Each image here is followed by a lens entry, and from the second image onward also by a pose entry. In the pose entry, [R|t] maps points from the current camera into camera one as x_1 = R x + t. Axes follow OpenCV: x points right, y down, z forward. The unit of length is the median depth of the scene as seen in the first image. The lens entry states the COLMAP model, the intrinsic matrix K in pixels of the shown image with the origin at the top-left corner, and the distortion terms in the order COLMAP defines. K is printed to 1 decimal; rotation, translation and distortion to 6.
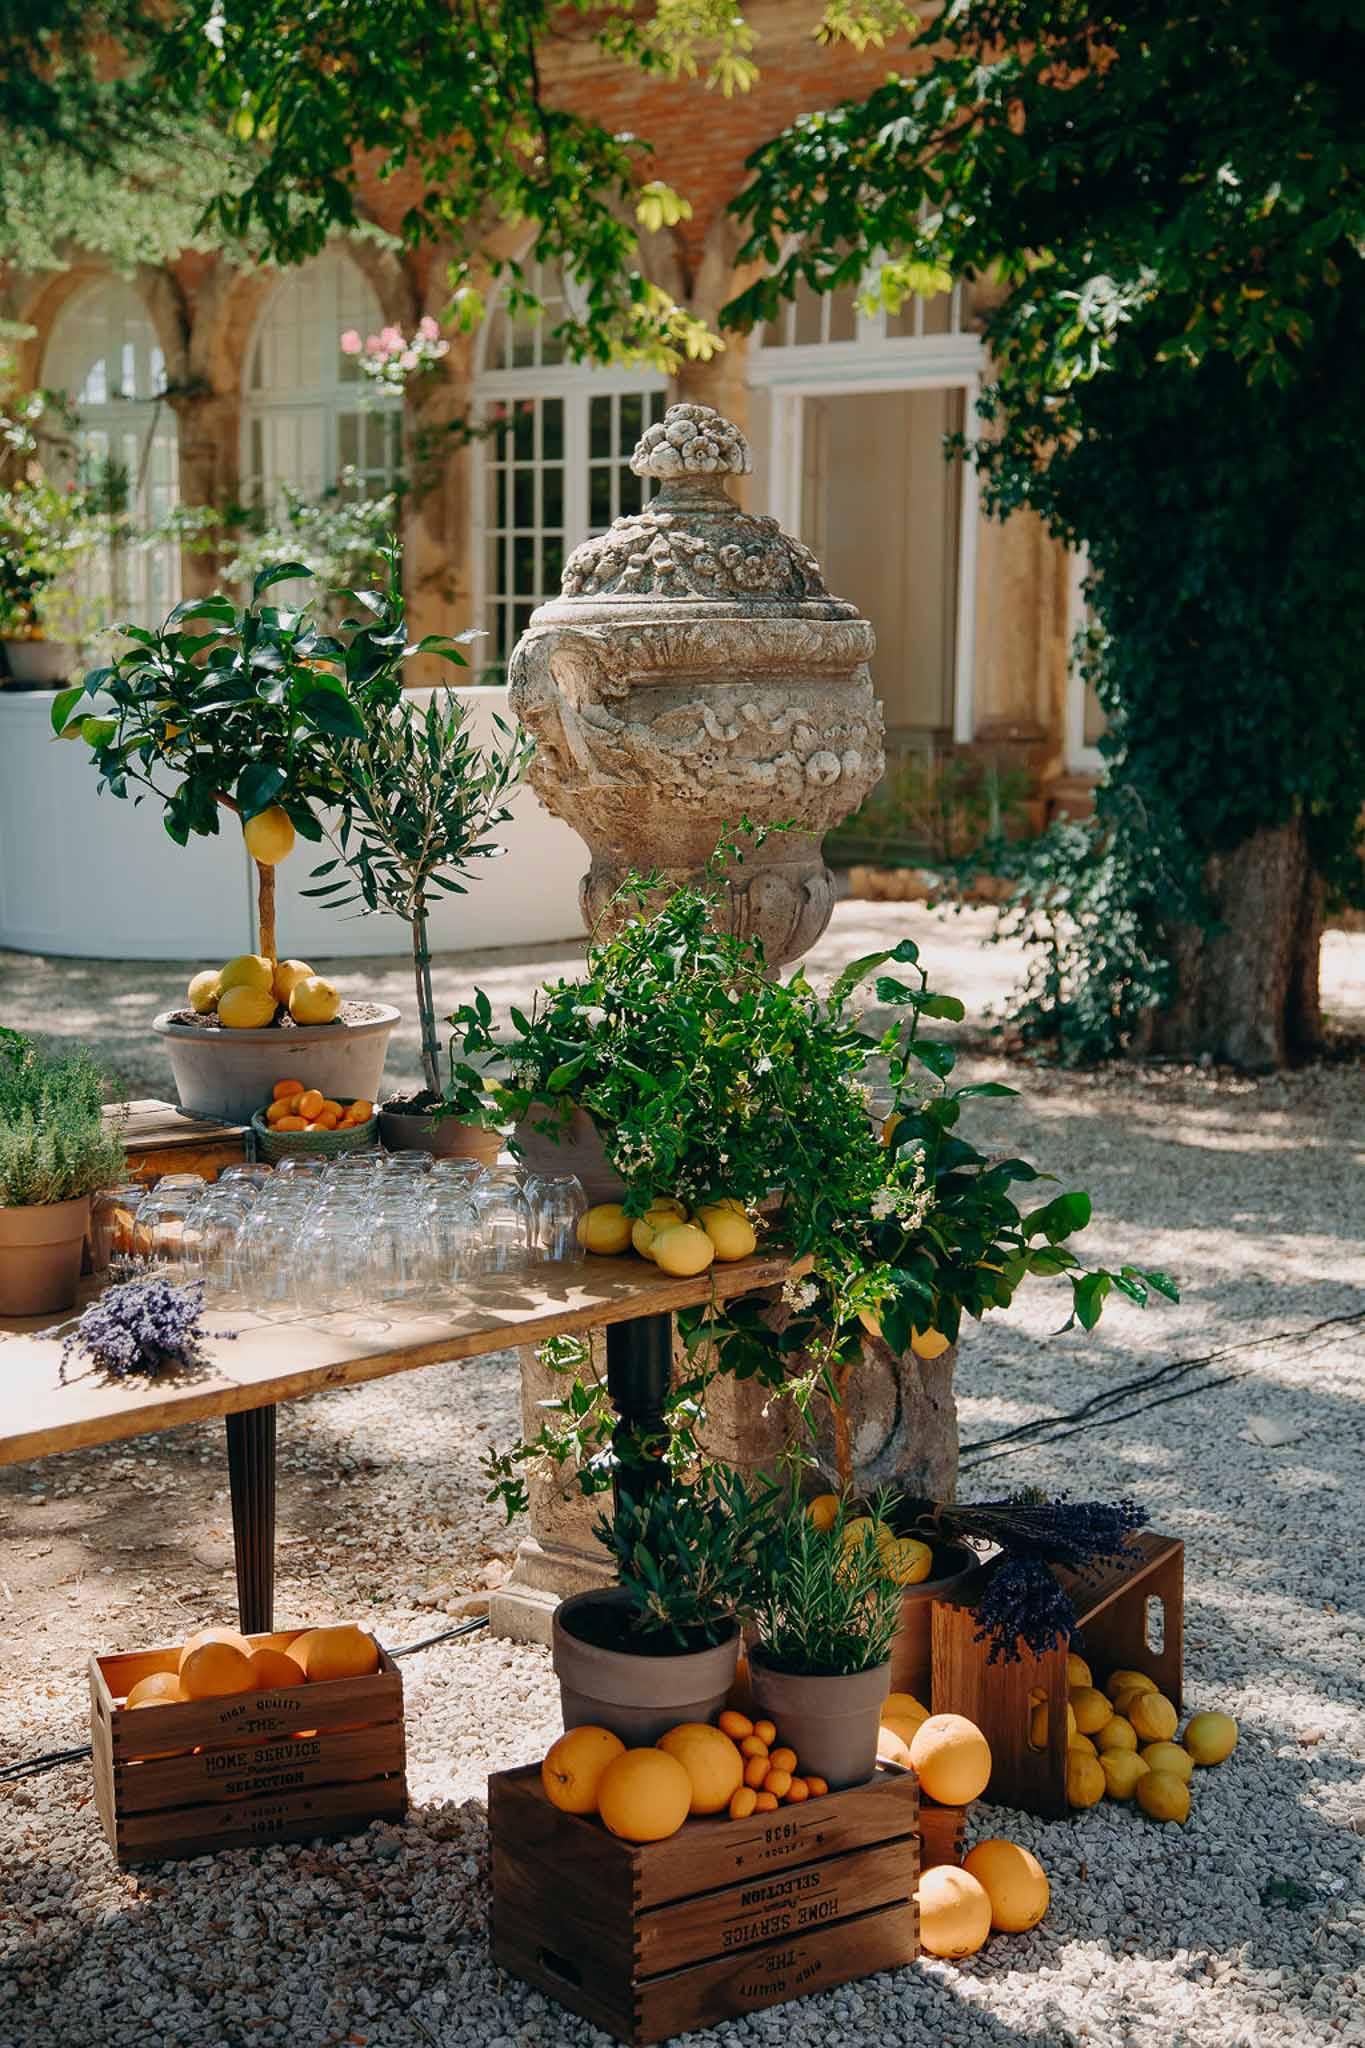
lens RADIAL K [[3137.2, 0, 682.5], [0, 3137.2, 1019.9], [0, 0, 1]] dist [0.036120, 0.000000]
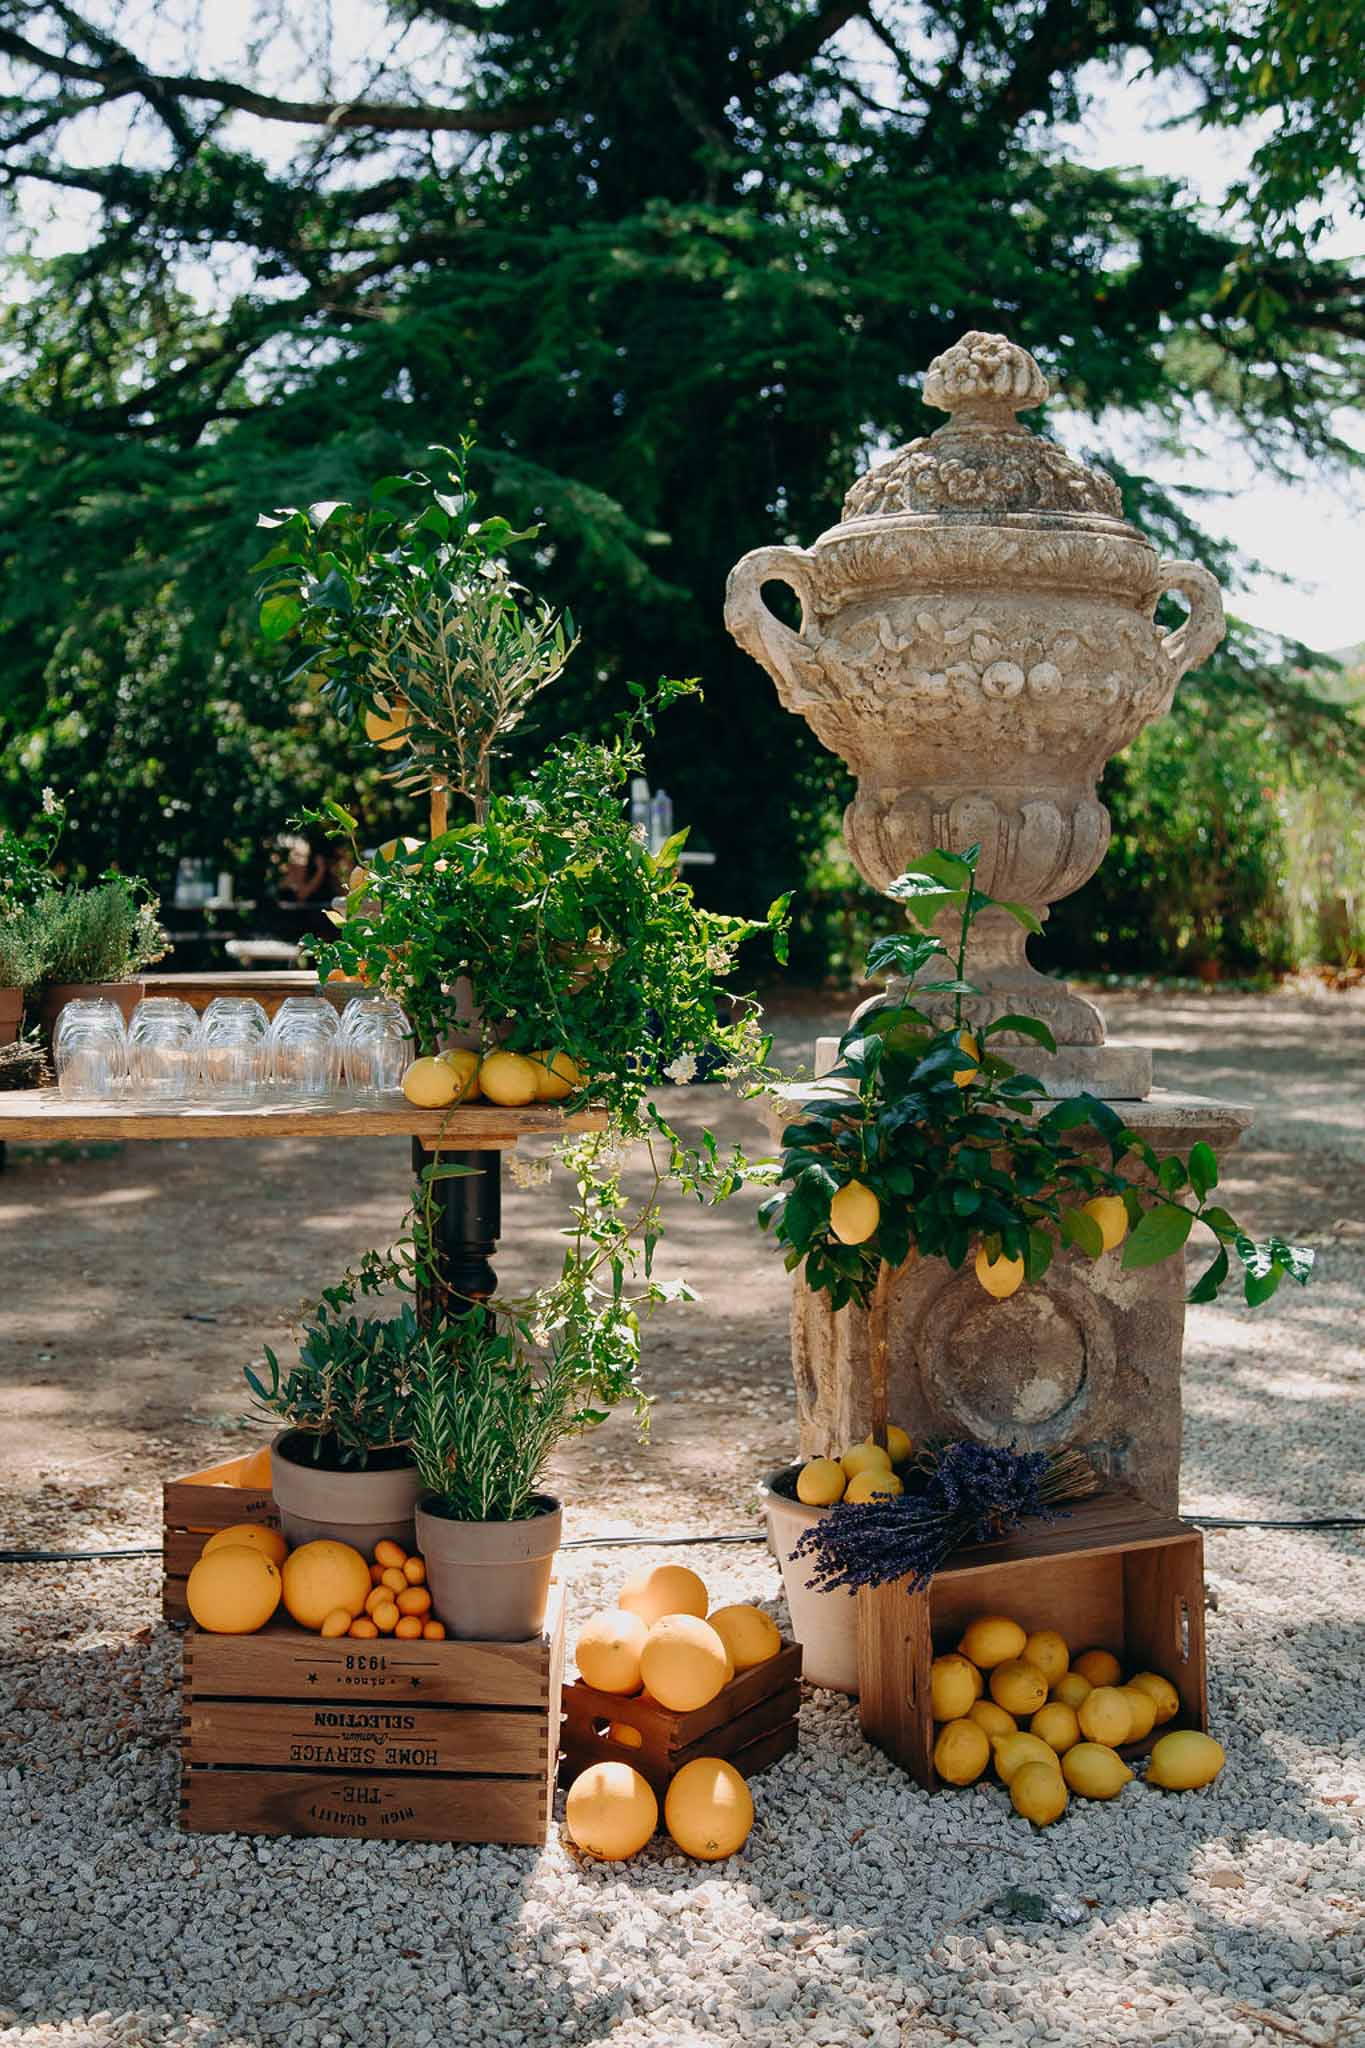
lens RADIAL K [[2744.1, 0, 681.7], [0, 2744.1, 1028.2], [0, 0, 1]] dist [-0.003059, 0.000000]
pose [[0.782439, 0.048196, -0.620859, 0.497881], [-0.090623, 0.995199, -0.036953, 0.066250], [0.616098, 0.085178, 0.783051, 0.294059]]
